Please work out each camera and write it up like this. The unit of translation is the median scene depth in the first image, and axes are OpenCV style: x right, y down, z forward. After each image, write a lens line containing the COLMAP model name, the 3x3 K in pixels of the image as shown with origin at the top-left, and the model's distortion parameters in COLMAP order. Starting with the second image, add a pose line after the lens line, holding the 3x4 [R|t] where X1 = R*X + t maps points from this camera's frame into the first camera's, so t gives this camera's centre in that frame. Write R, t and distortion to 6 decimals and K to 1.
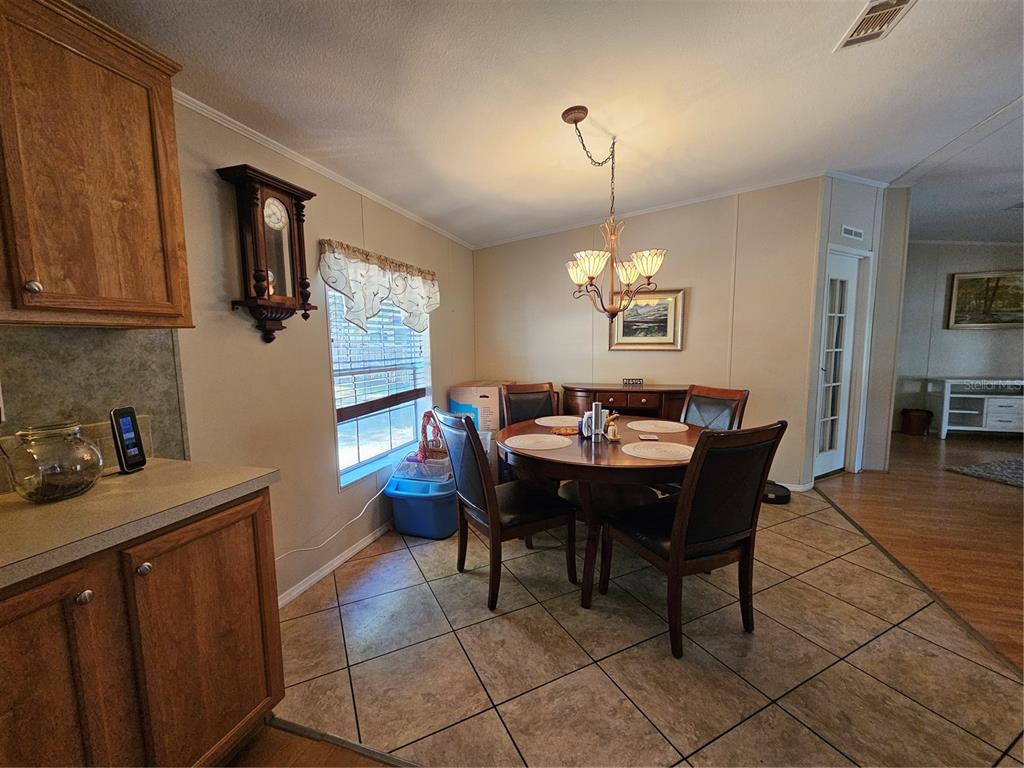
lens RADIAL K [[414.8, 0, 514.8], [0, 414.8, 385.6], [0, 0, 1]] dist [0.000462, -0.000119]
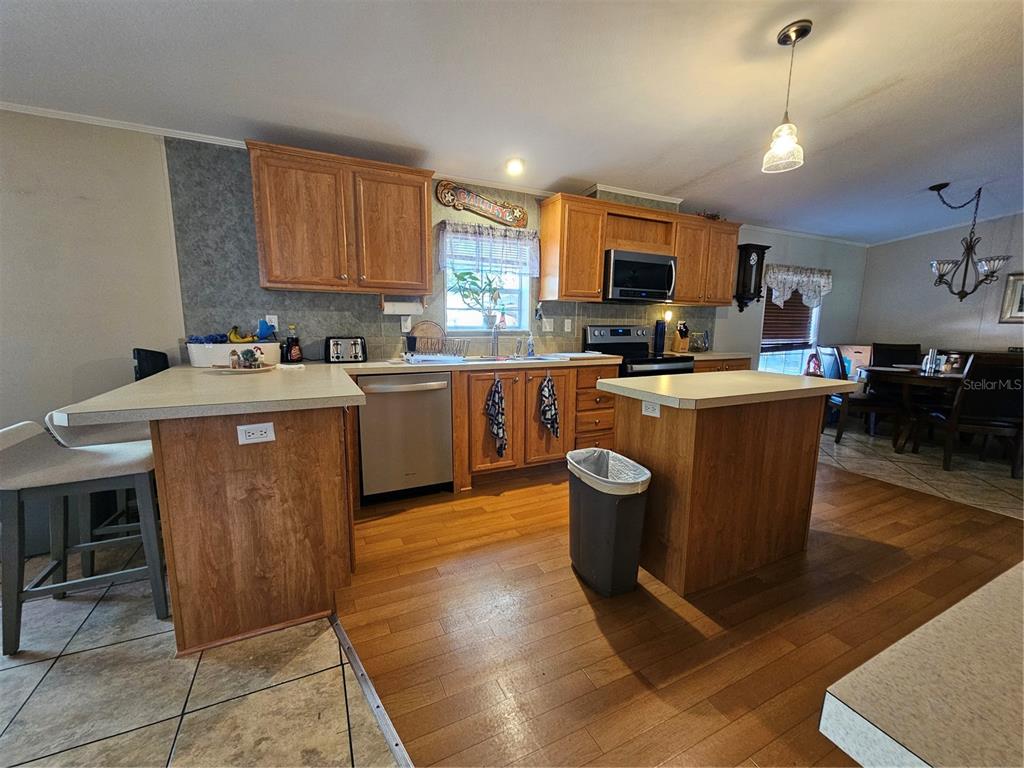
lens RADIAL K [[414.8, 0, 508.5], [0, 414.8, 389.4], [0, 0, 1]] dist [0.000462, -0.000119]
pose [[0.678955, 0.130755, -0.722443, 0.261827], [-0.093043, 0.991403, 0.091992, 0.218757], [0.728261, 0.004760, 0.685284, -1.459669]]
